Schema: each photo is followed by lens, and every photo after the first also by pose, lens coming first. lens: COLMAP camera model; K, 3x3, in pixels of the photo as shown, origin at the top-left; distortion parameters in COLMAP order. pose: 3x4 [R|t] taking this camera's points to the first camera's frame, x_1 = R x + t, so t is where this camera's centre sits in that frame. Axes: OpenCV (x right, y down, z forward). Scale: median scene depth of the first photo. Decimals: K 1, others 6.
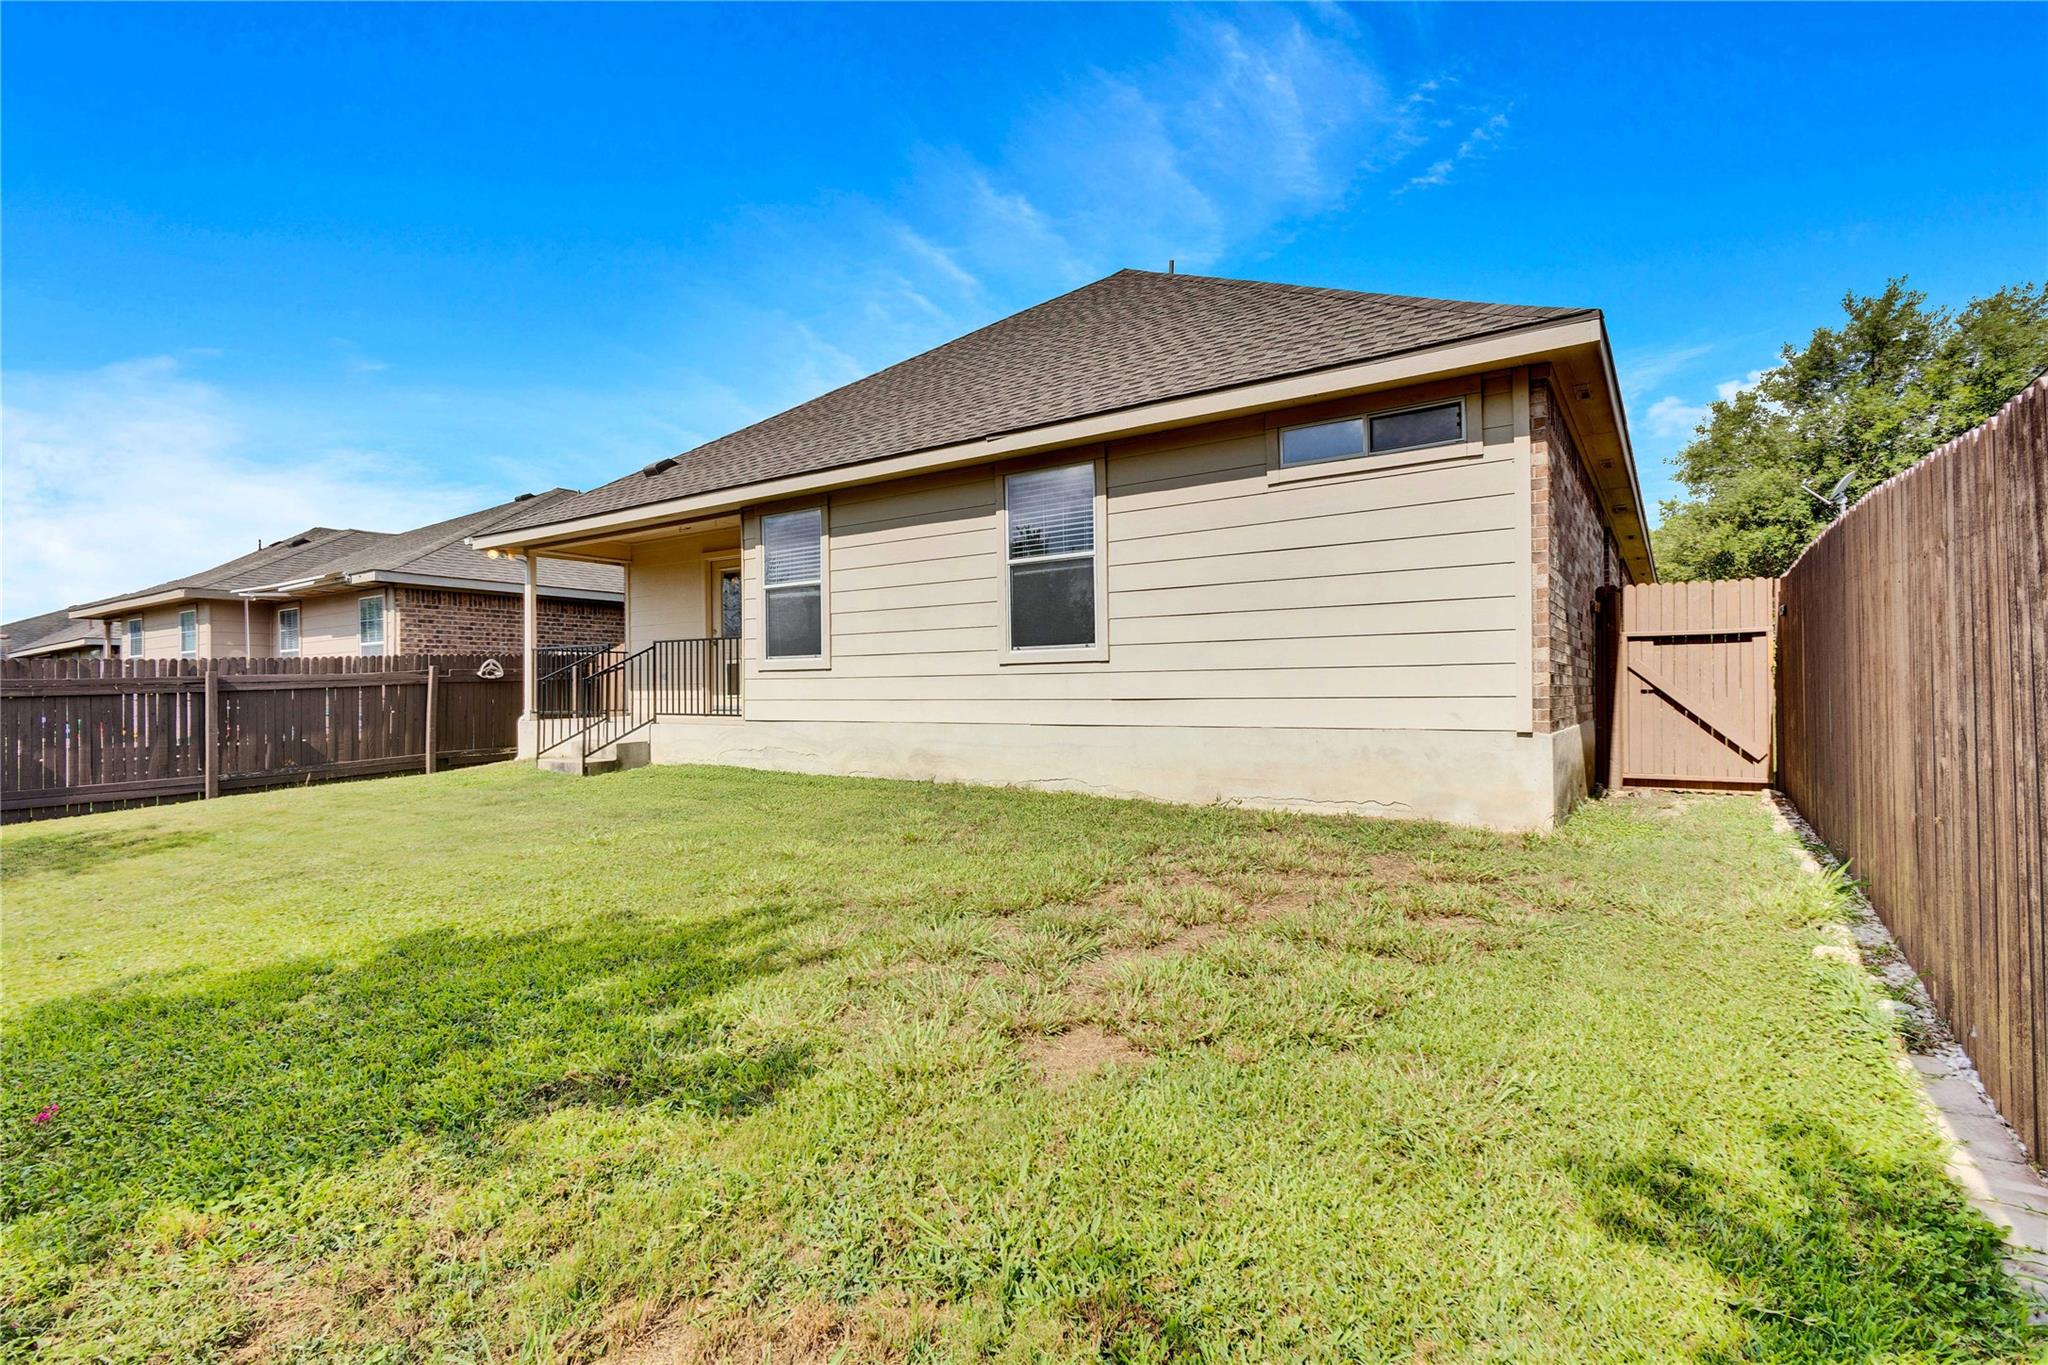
lens RADIAL K [[957.1, 0, 1024.0], [0, 957.1, 682.5], [0, 0, 1]] dist [-0.000627, 0.000003]
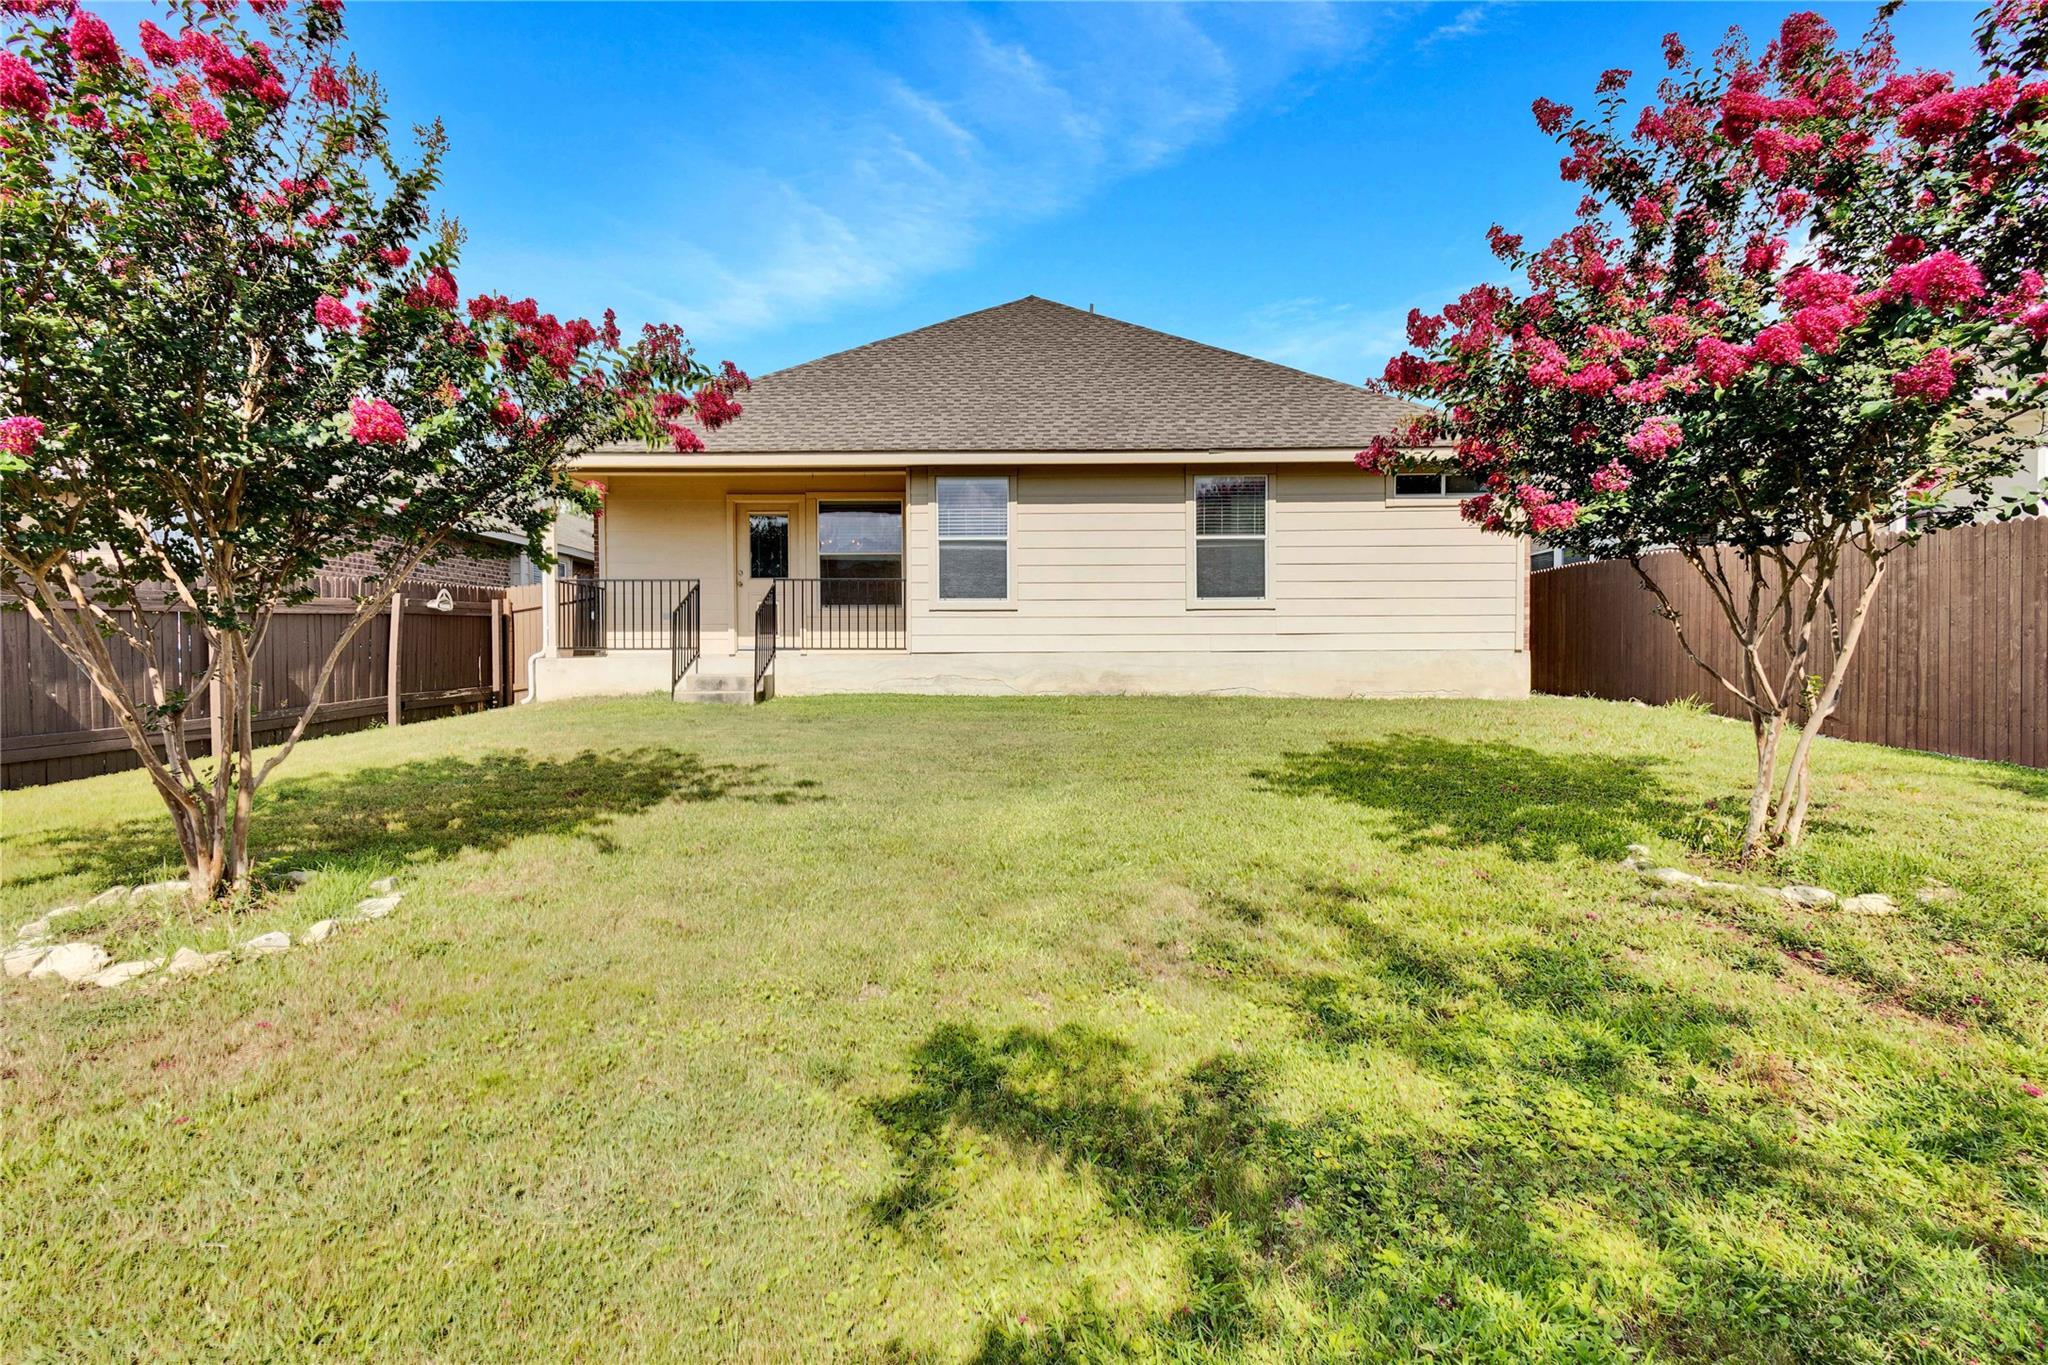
lens RADIAL K [[957.0, 0, 1024.0], [0, 957.0, 682.5], [0, 0, 1]] dist [0.001400, 0.000027]
pose [[0.828262, -0.007540, 0.560290, -0.920524], [-0.009664, 0.999569, 0.027737, 0.047229], [-0.560258, -0.028388, 0.827832, -0.038465]]
